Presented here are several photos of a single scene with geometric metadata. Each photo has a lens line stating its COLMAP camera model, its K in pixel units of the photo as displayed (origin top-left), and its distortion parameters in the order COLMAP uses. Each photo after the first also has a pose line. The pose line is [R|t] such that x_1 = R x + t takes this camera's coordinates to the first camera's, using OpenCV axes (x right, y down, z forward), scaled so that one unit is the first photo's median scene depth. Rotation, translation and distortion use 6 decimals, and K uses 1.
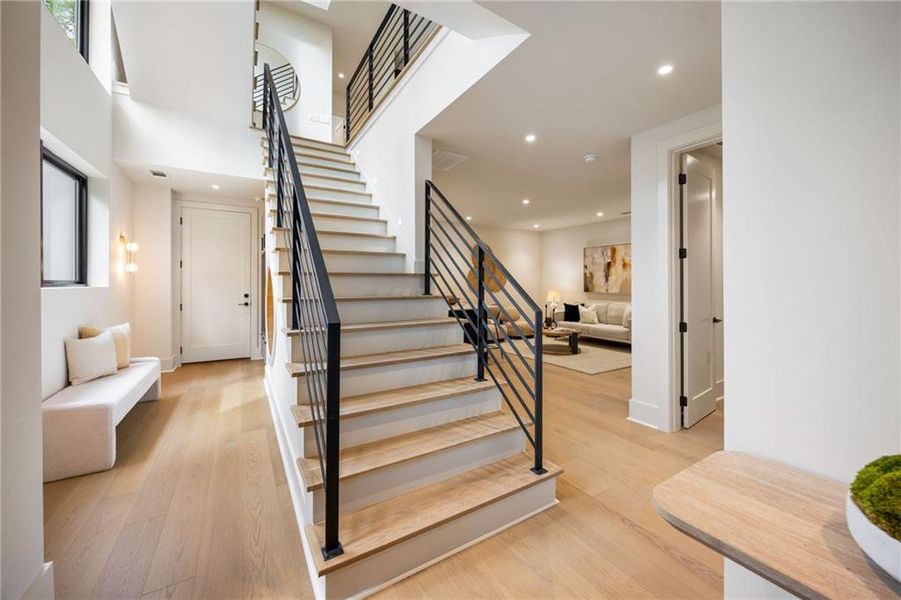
lens RADIAL K [[346.5, 0, 449.0], [0, 346.5, 285.7], [0, 0, 1]] dist [0.011418, 0.000898]
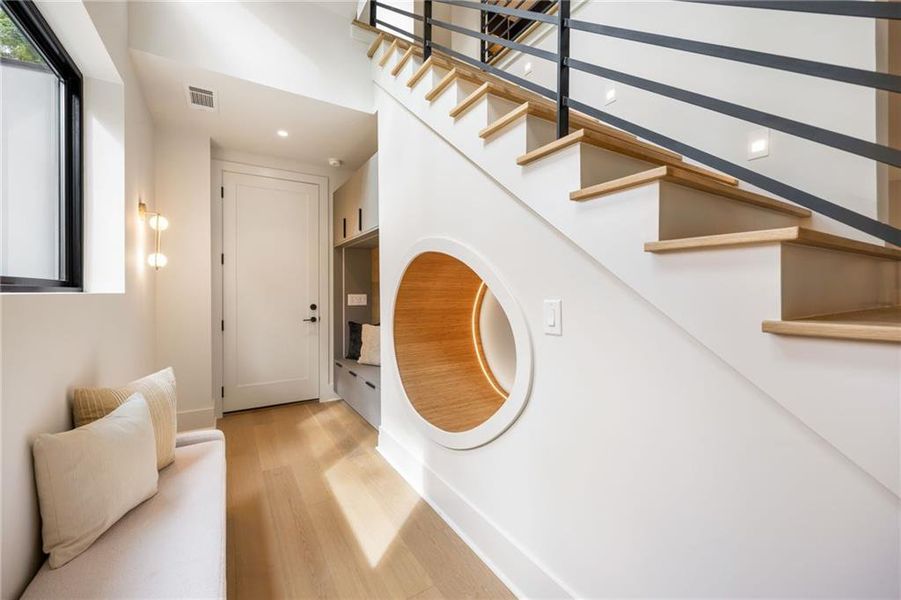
lens RADIAL K [[360.2, 0, 451.0], [0, 360.2, 294.3], [0, 0, 1]] dist [0.010630, -0.000436]
pose [[0.999979, -0.003983, 0.005106, -0.521662], [0.003986, 0.999992, -0.000575, 0.008476], [-0.005104, 0.000596, 0.999987, 0.490490]]
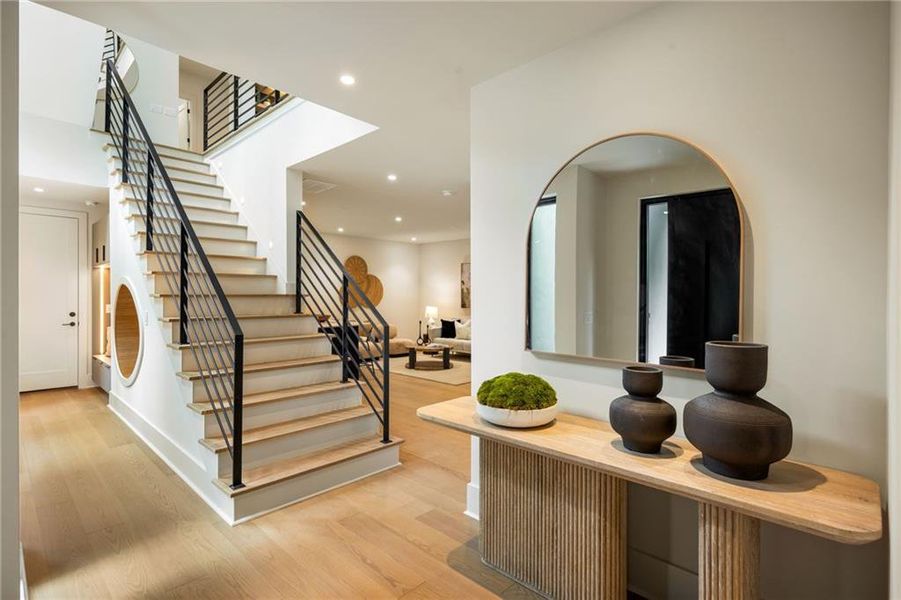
lens RADIAL K [[396.8, 0, 432.1], [0, 396.8, 304.3], [0, 0, 1]] dist [0.011424, -0.000963]
pose [[0.961459, 0.001145, 0.274947, -0.000122], [-0.004112, 0.999939, 0.010215, -0.016565], [-0.274919, -0.010952, 0.961405, -0.316521]]
